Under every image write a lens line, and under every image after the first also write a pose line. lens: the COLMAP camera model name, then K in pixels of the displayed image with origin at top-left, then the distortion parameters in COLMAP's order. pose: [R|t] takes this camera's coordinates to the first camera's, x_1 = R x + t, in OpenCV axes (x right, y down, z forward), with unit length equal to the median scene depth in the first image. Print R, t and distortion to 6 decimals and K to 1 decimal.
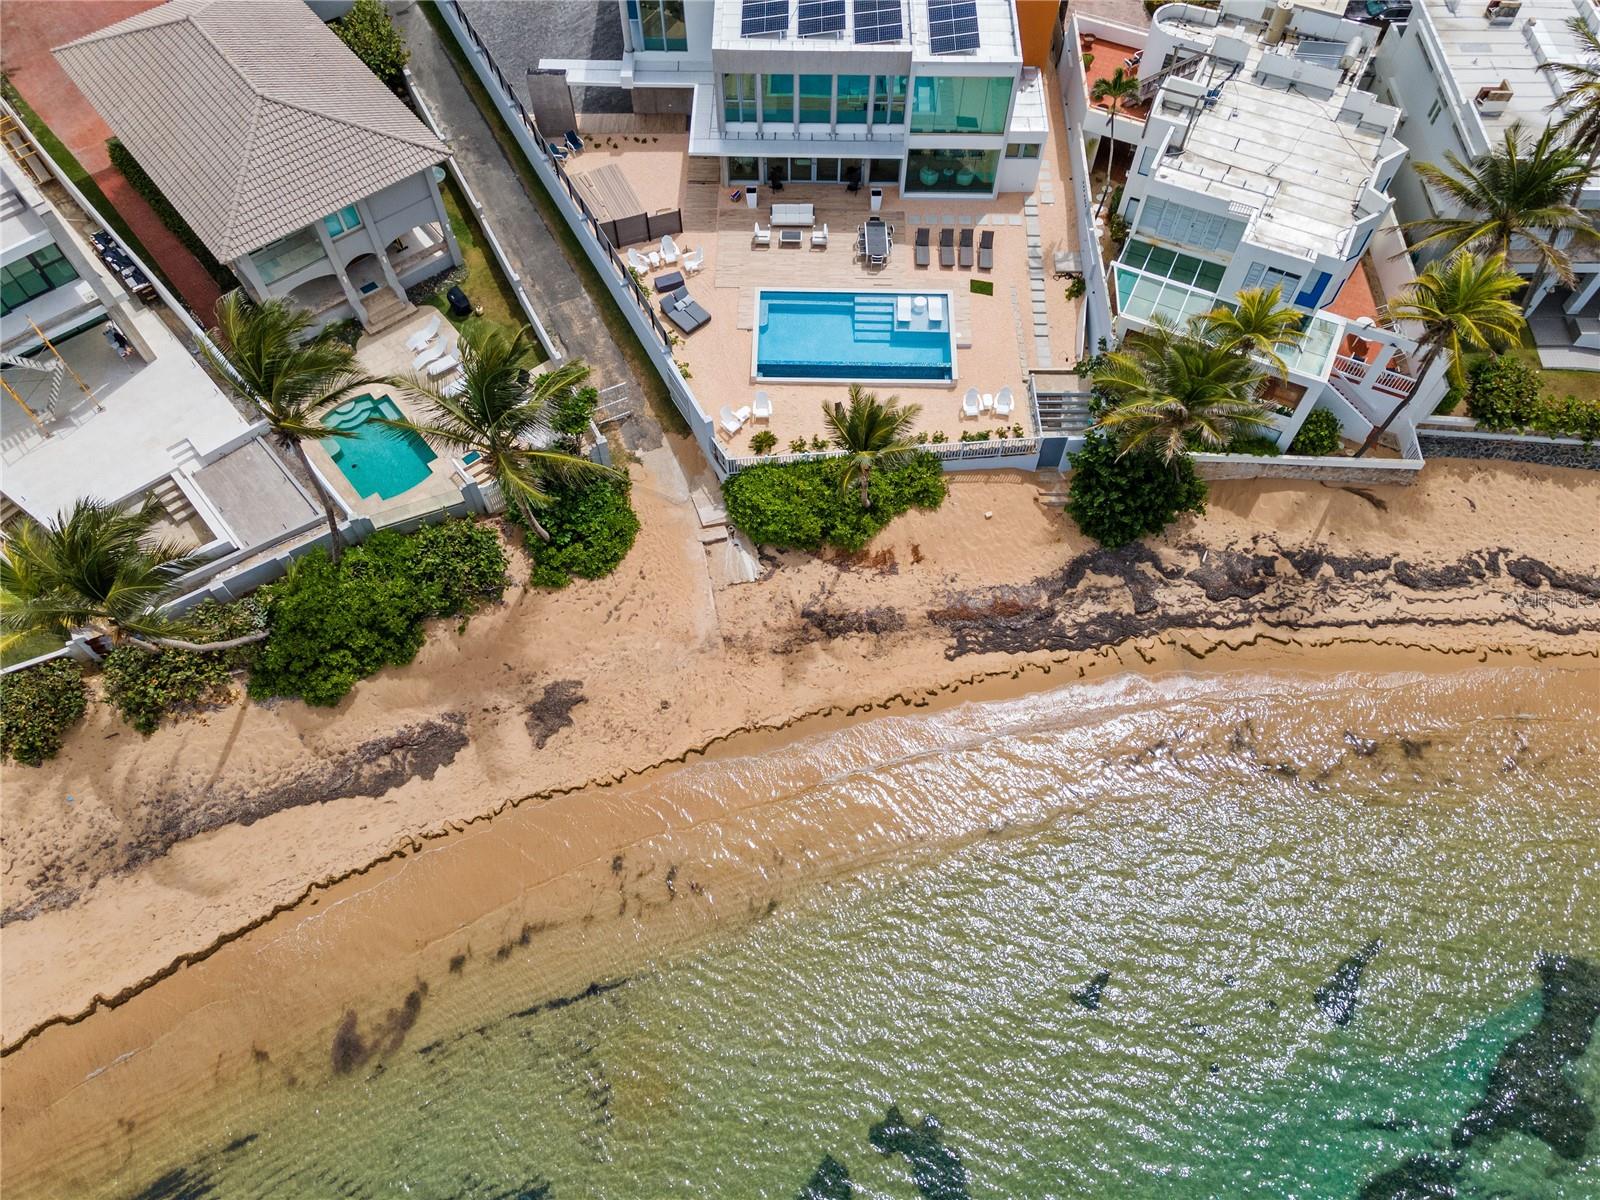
lens RADIAL K [[1159.8, 0, 800.0], [0, 1159.8, 590.0], [0, 0, 1]] dist [0.026133, 0.034567]
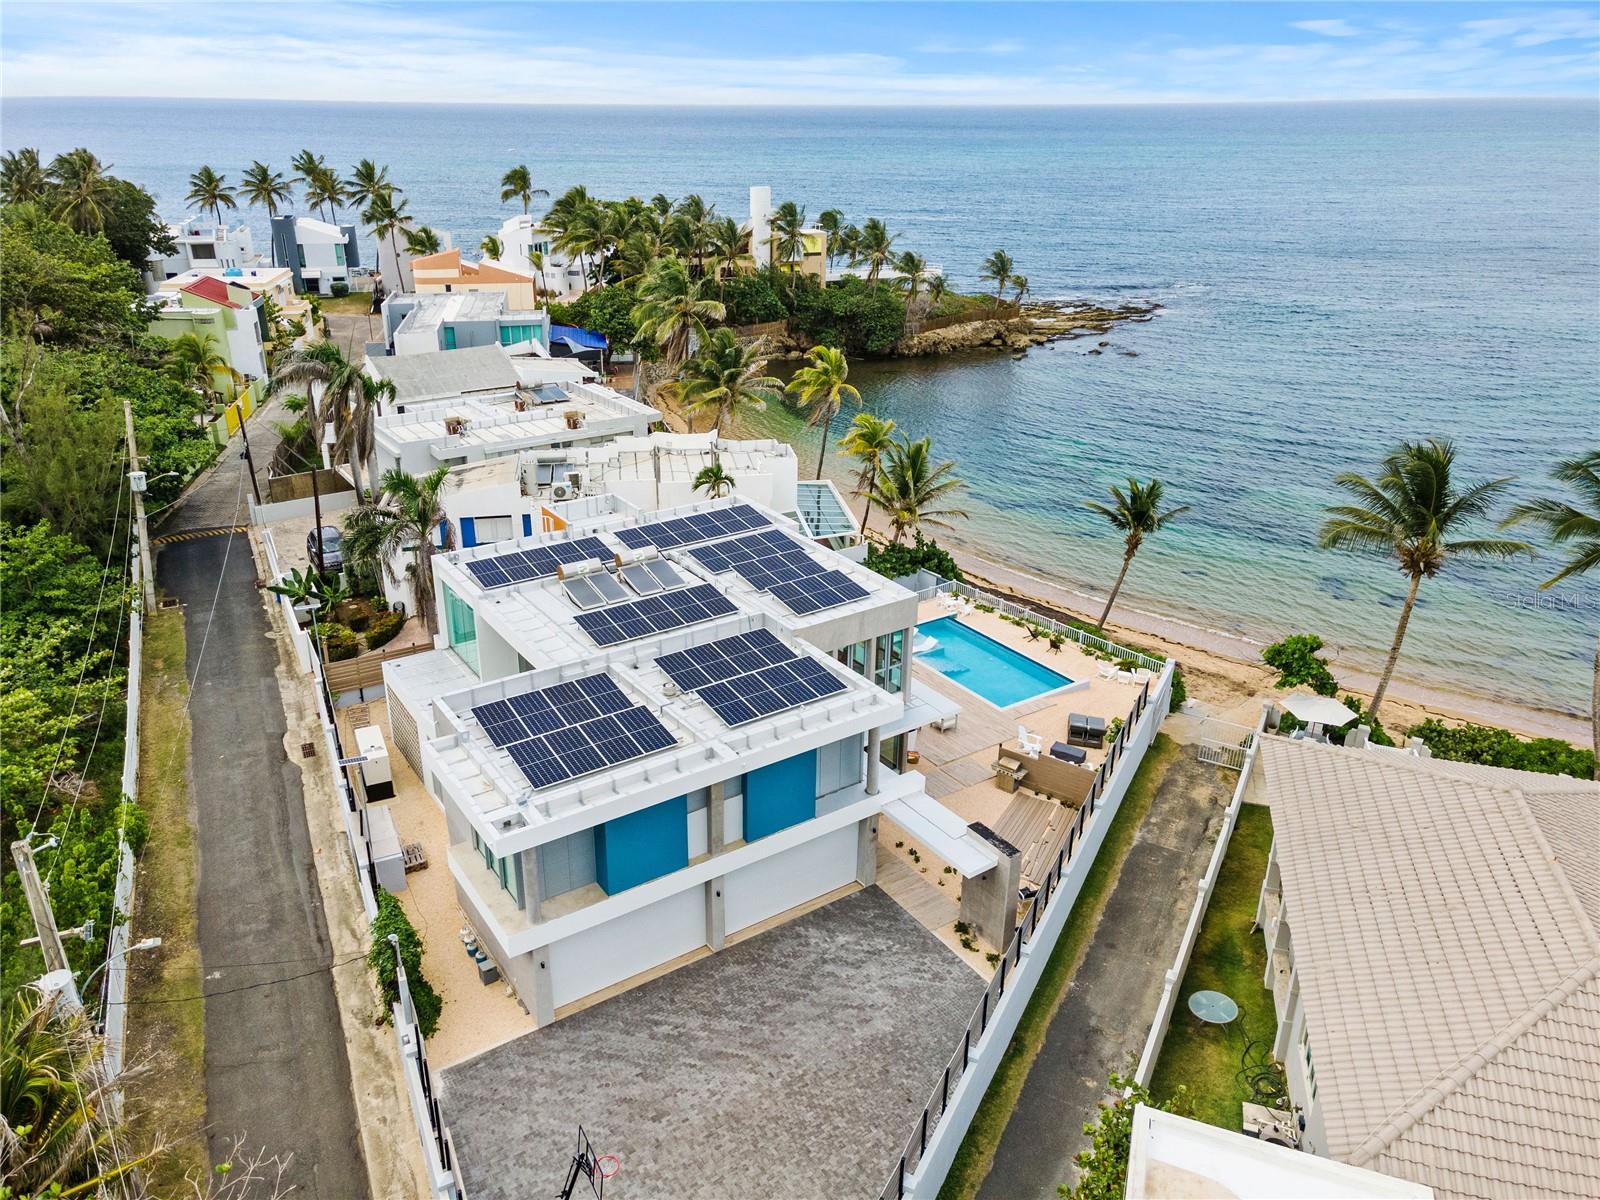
lens RADIAL K [[1151.8, 0, 781.7], [0, 1151.8, 599.3], [0, 0, 1]] dist [0.027479, 0.031457]
pose [[-0.563841, -0.326673, 0.758530, -0.639904], [0.707109, 0.283585, 0.647747, -1.059523], [-0.426709, 0.901590, 0.071097, 0.980945]]
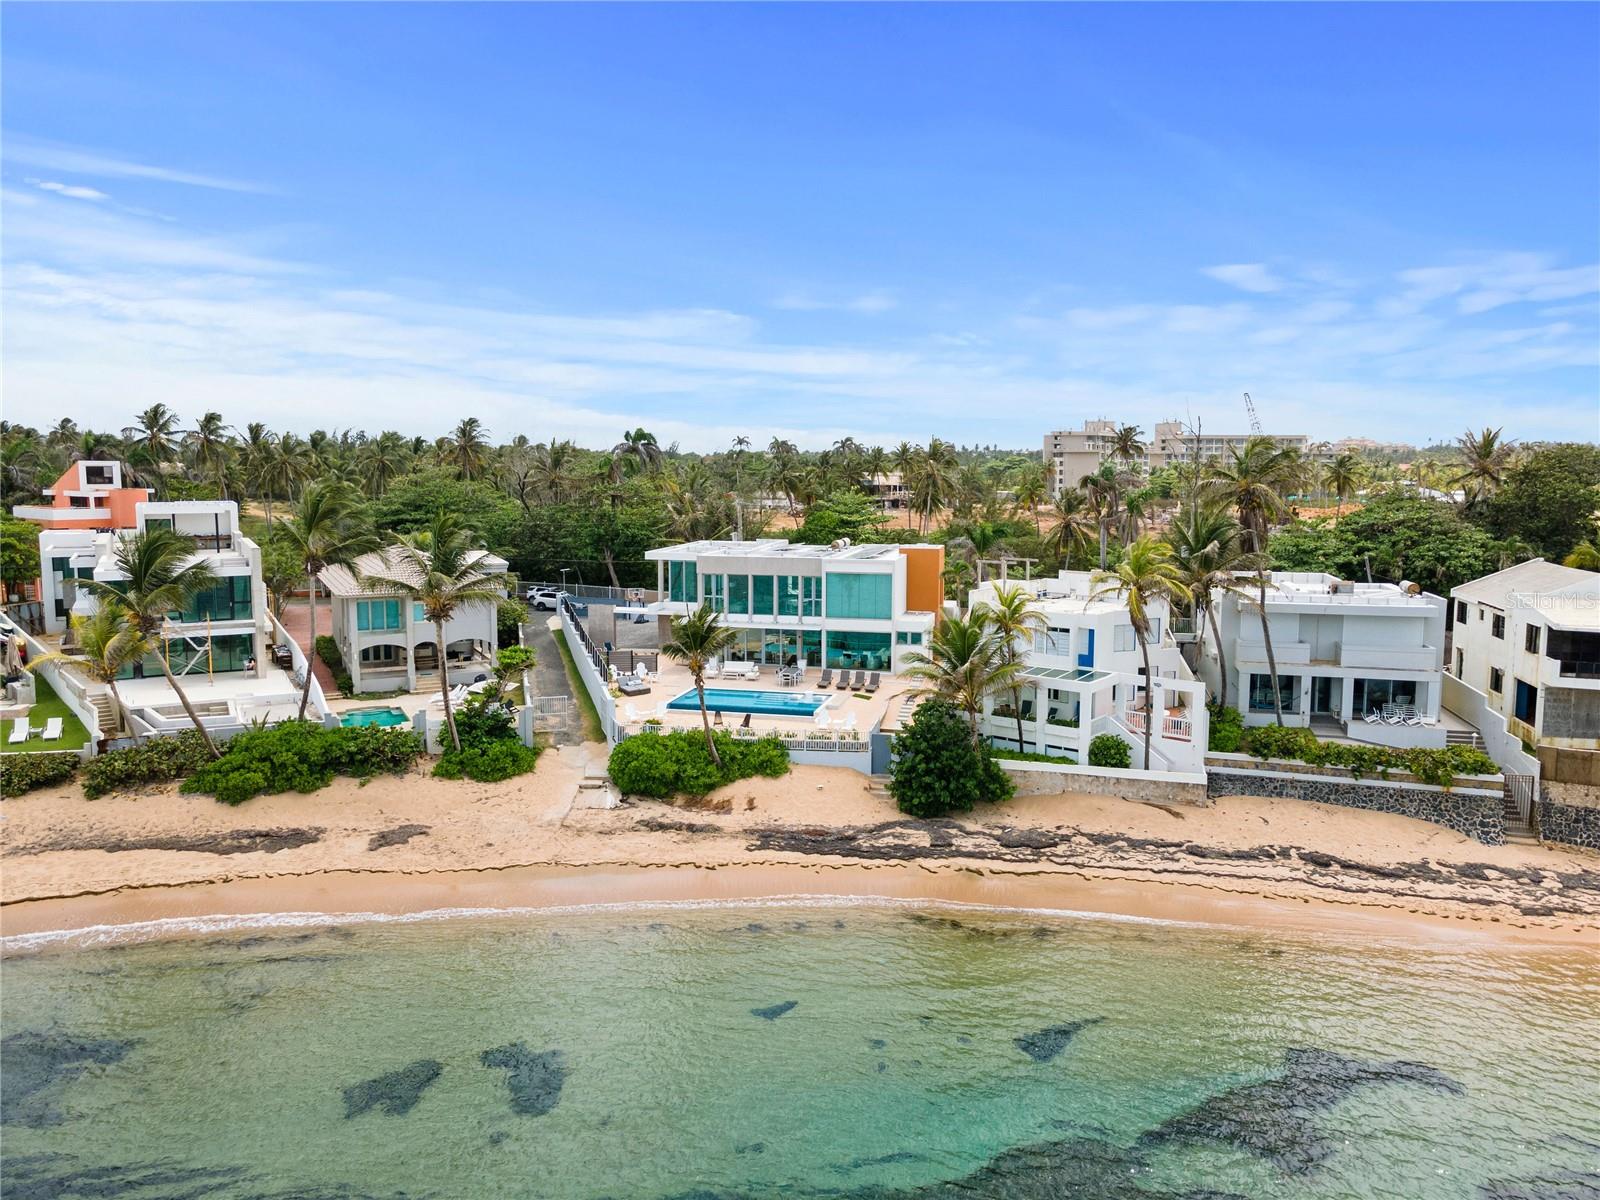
lens RADIAL K [[1153.7, 0, 800.0], [0, 1153.7, 600.0], [0, 0, 1]] dist [0.022953, 0.010037]
pose [[0.975162, 0.024810, -0.220100, 0.389790], [-0.189750, 0.606179, -0.772362, 0.712082], [0.114258, 0.794941, 0.595830, 0.160575]]
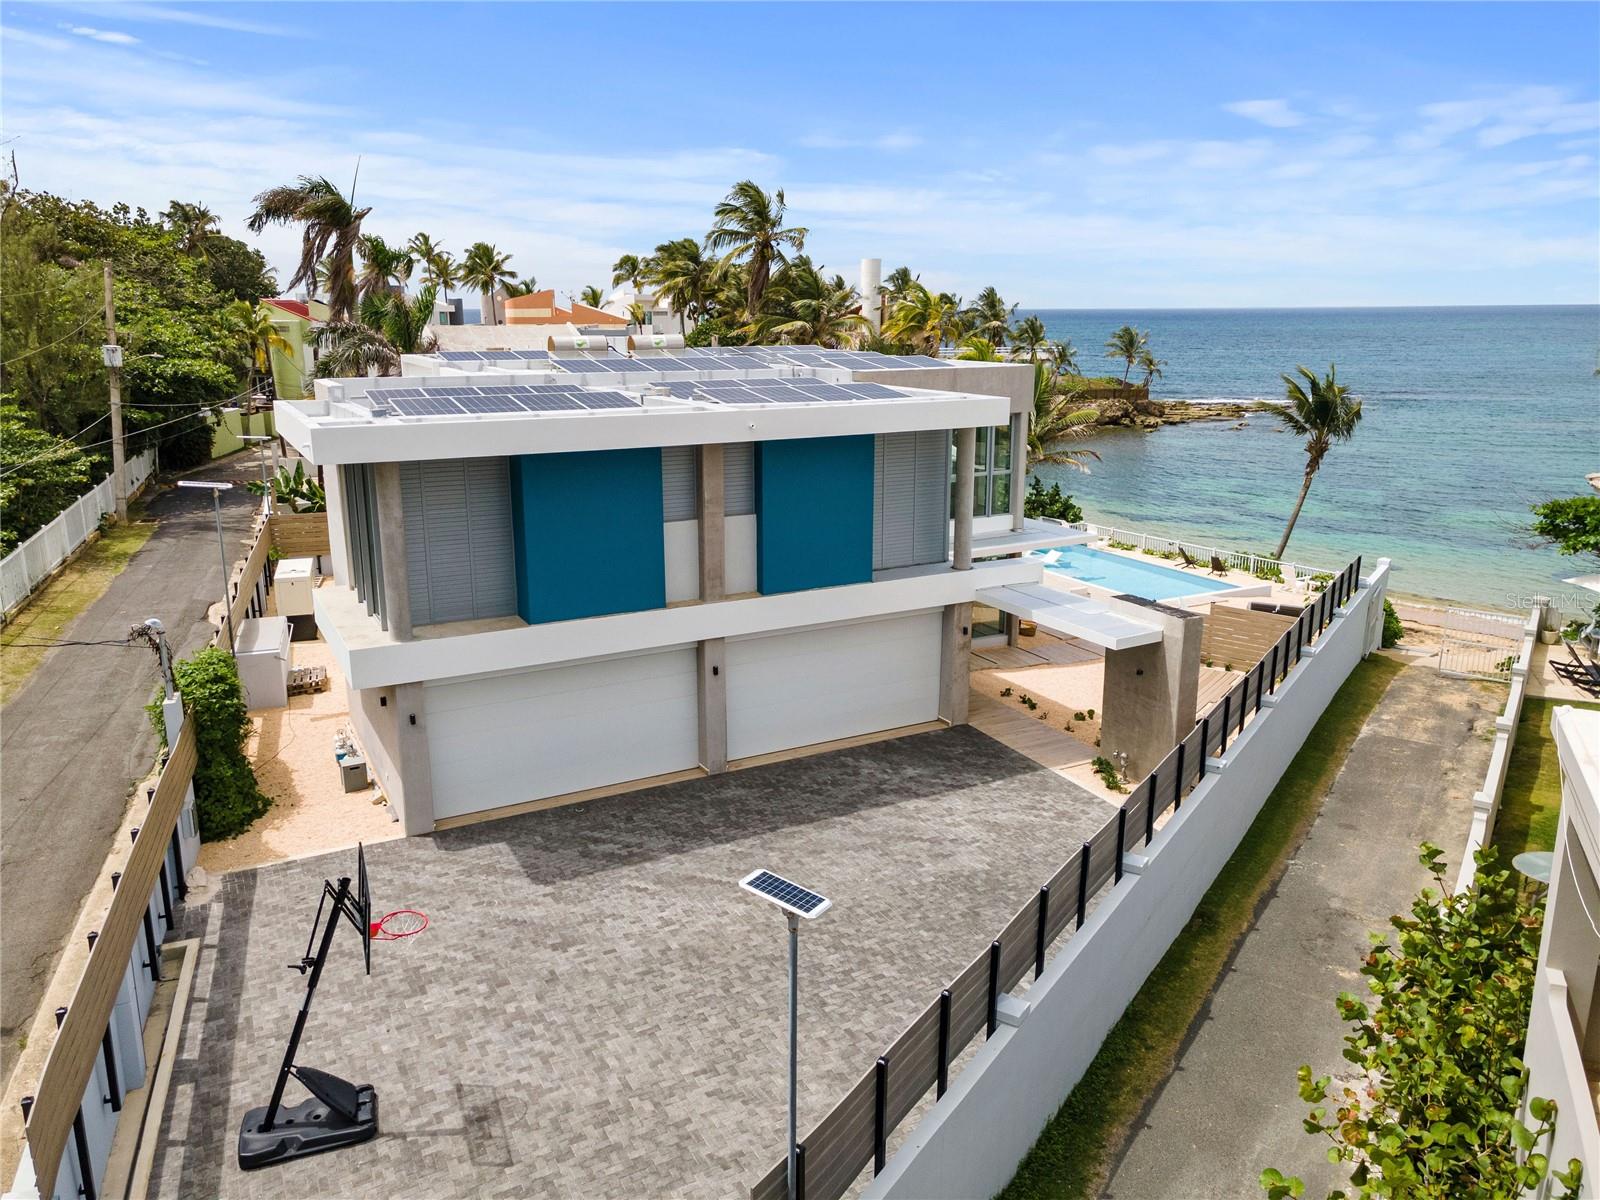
lens RADIAL K [[1153.9, 0, 796.3], [0, 1153.9, 588.2], [0, 0, 1]] dist [0.040977, 0.004526]
pose [[-0.484740, -0.202679, 0.850852, -0.540083], [0.751673, 0.400871, 0.523727, -0.817328], [-0.447230, 0.893434, -0.041970, 1.175800]]
